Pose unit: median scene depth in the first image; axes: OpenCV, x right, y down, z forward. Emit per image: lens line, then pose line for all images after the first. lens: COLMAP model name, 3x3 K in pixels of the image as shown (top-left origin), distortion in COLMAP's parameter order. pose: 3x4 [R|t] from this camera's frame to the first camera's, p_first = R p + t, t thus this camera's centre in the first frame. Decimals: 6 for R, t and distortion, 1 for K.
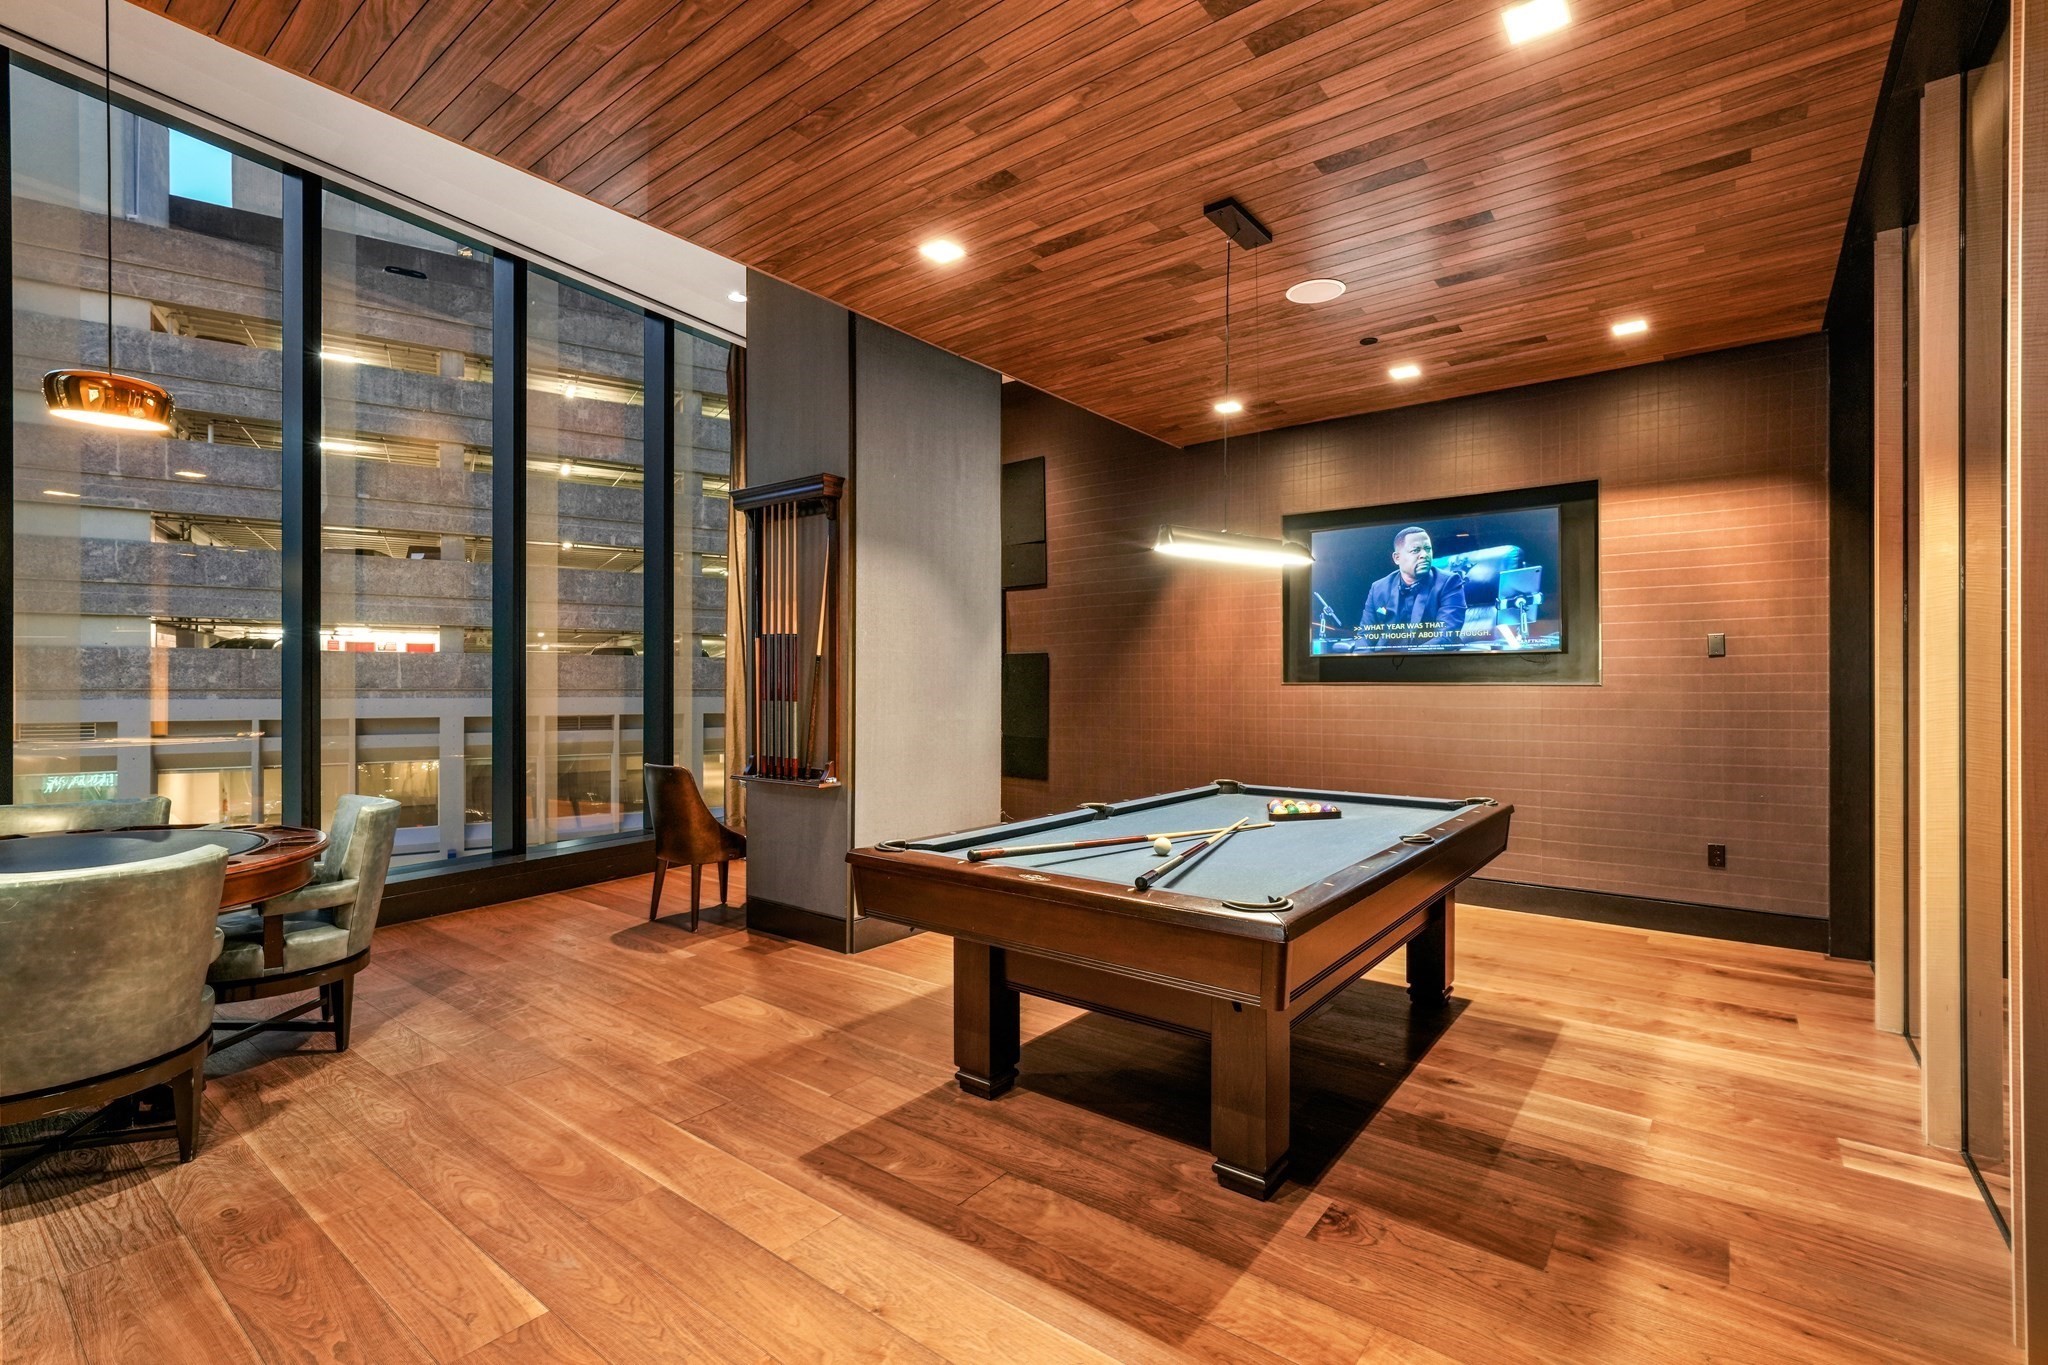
lens RADIAL K [[912.1, 0, 1030.1], [0, 912.1, 682.3], [0, 0, 1]] dist [-0.001026, 0.000346]
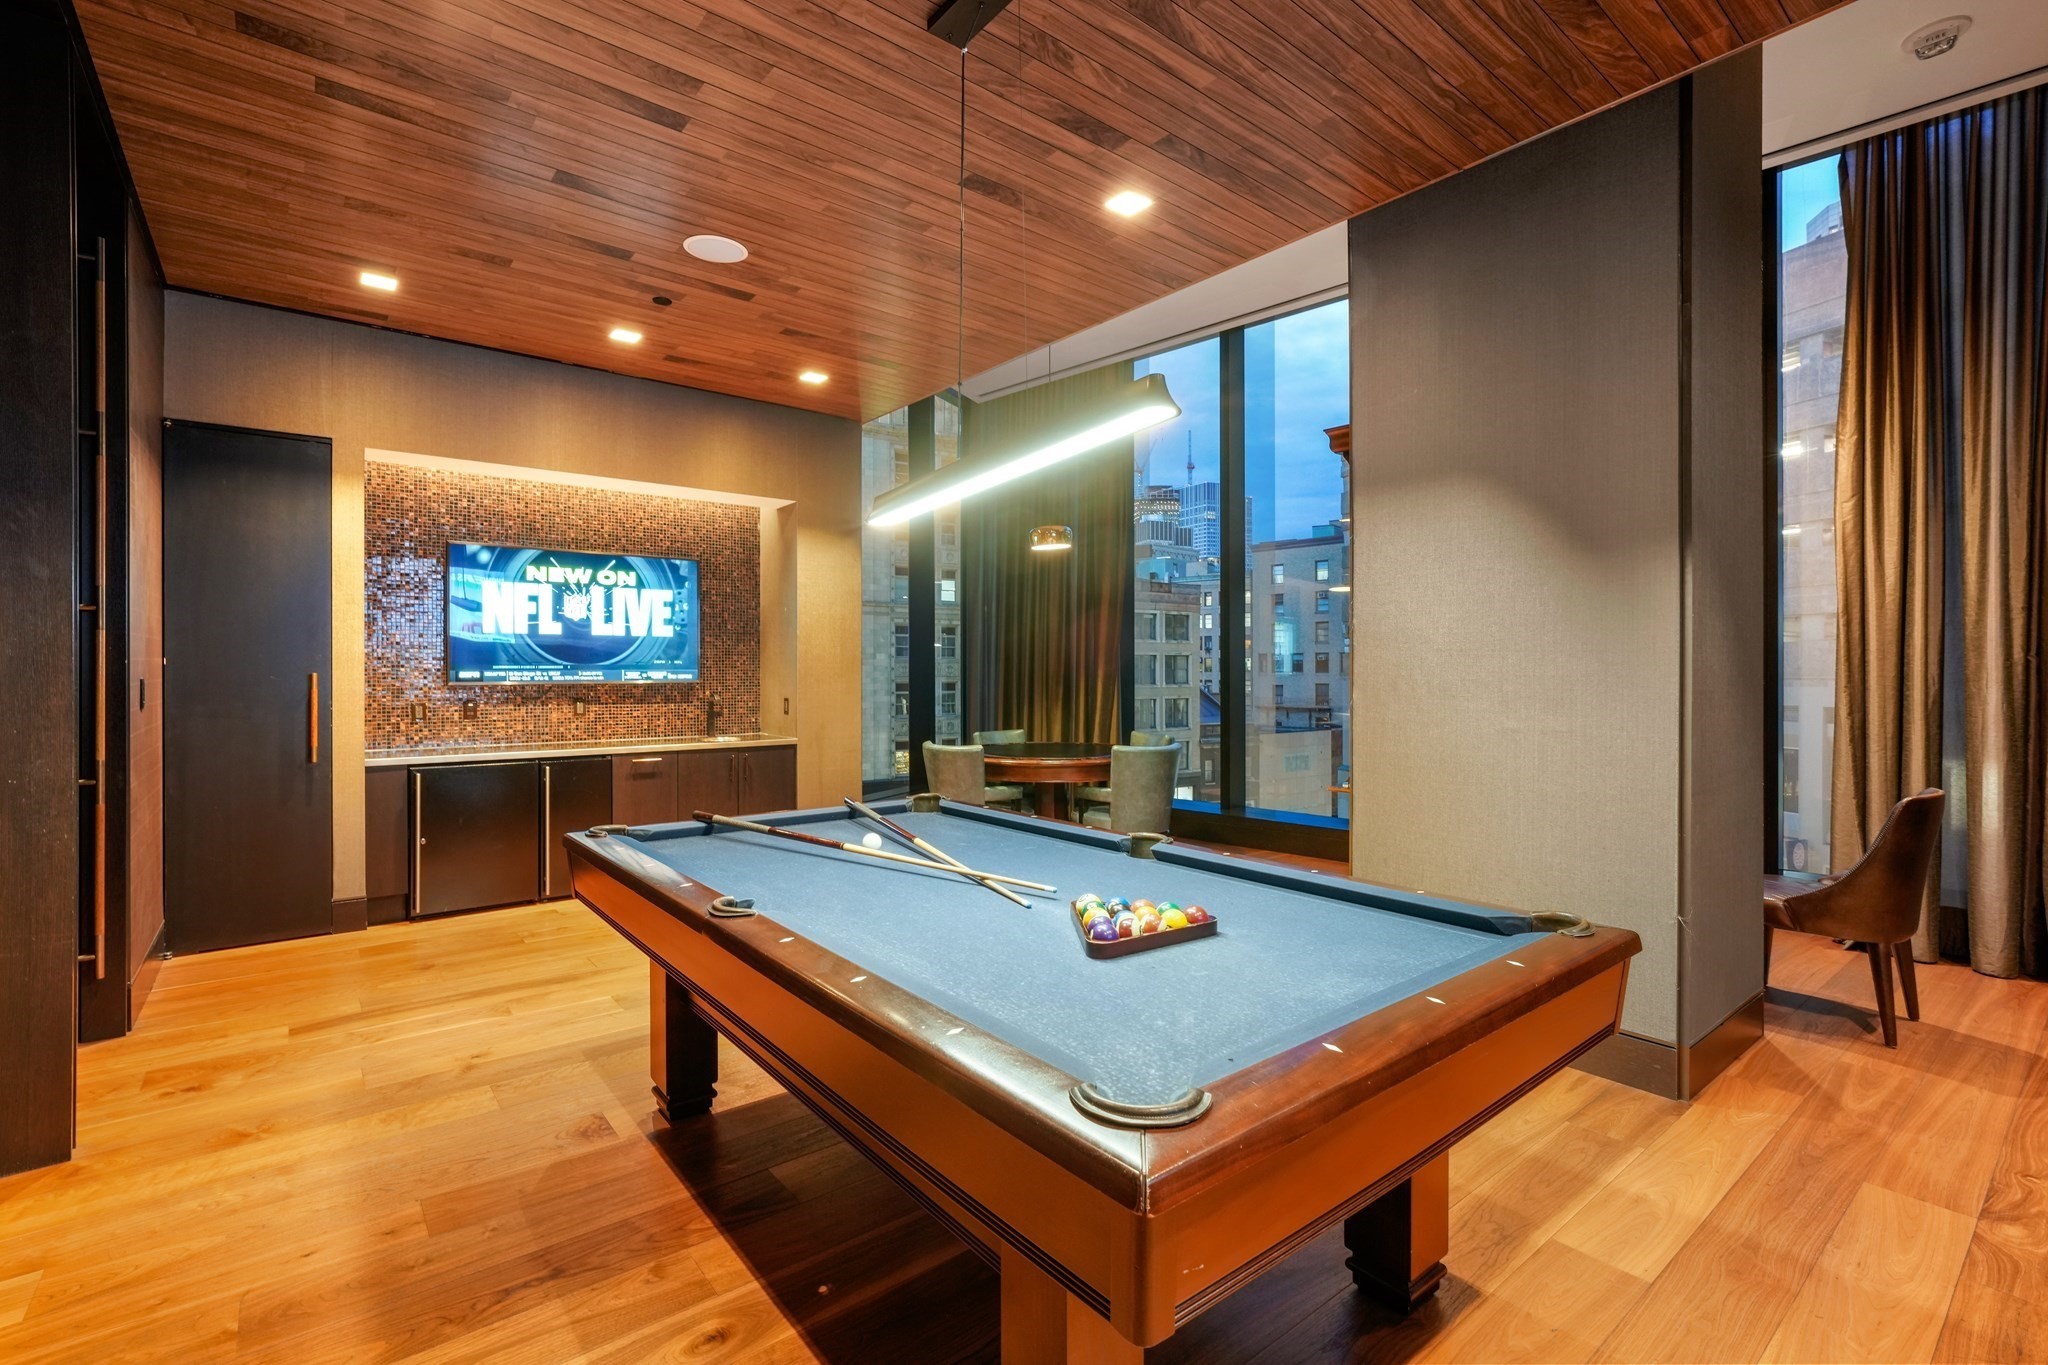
lens RADIAL K [[912.1, 0, 1033.7], [0, 912.1, 686.2], [0, 0, 1]] dist [-0.001026, 0.000346]
pose [[-0.233202, 0.001438, -0.972427, 1.078236], [0.000654, 0.999999, 0.001322, 0.018274], [0.972428, -0.000328, -0.233202, 1.460865]]
